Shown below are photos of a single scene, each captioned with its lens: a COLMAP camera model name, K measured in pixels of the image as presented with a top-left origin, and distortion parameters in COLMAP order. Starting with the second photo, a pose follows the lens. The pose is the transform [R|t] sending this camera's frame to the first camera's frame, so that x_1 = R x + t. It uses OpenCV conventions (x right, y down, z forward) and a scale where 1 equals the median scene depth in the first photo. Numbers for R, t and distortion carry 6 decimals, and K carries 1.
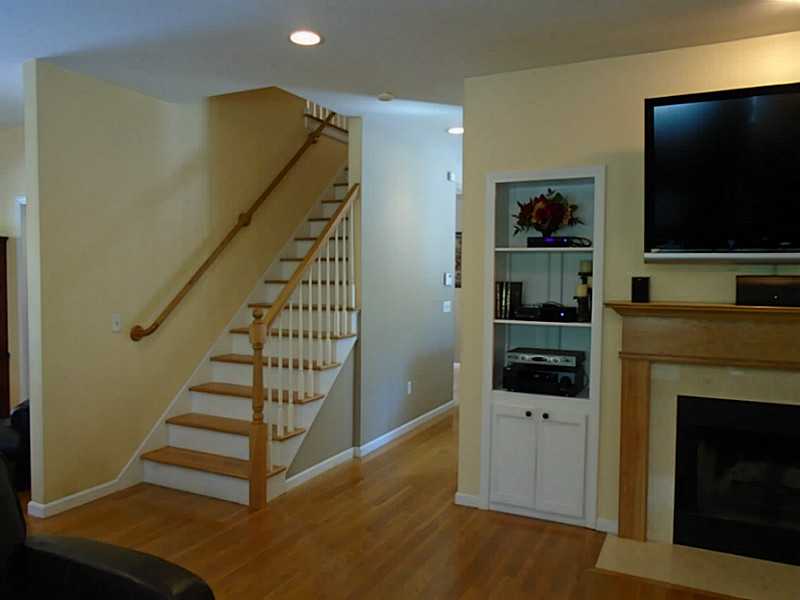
lens RADIAL K [[615.2, 0, 404.4], [0, 615.2, 296.7], [0, 0, 1]] dist [-0.013960, -0.000326]
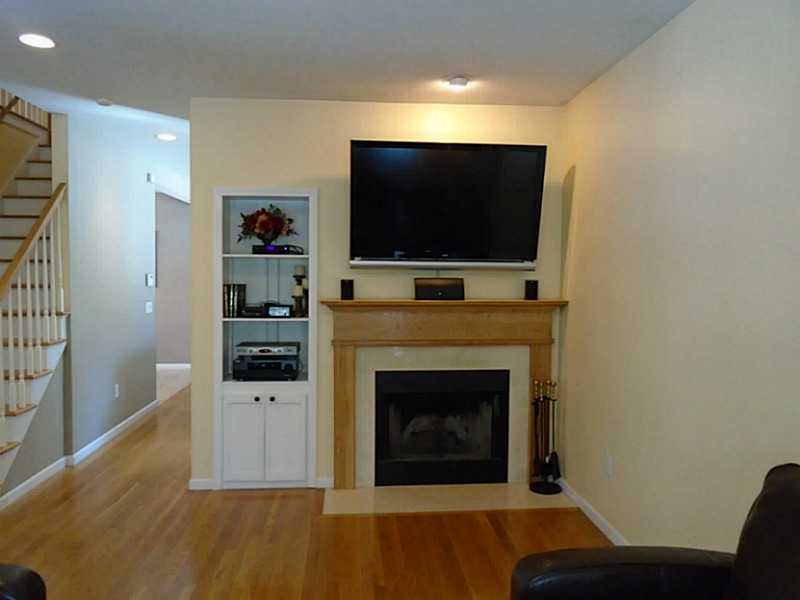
lens RADIAL K [[615.2, 0, 404.4], [0, 615.2, 296.7], [0, 0, 1]] dist [-0.013960, -0.000326]
pose [[0.856342, -0.024007, 0.515851, -0.146426], [0.019699, 0.999710, 0.013824, -0.010864], [-0.516034, -0.001677, 0.856567, -0.122963]]
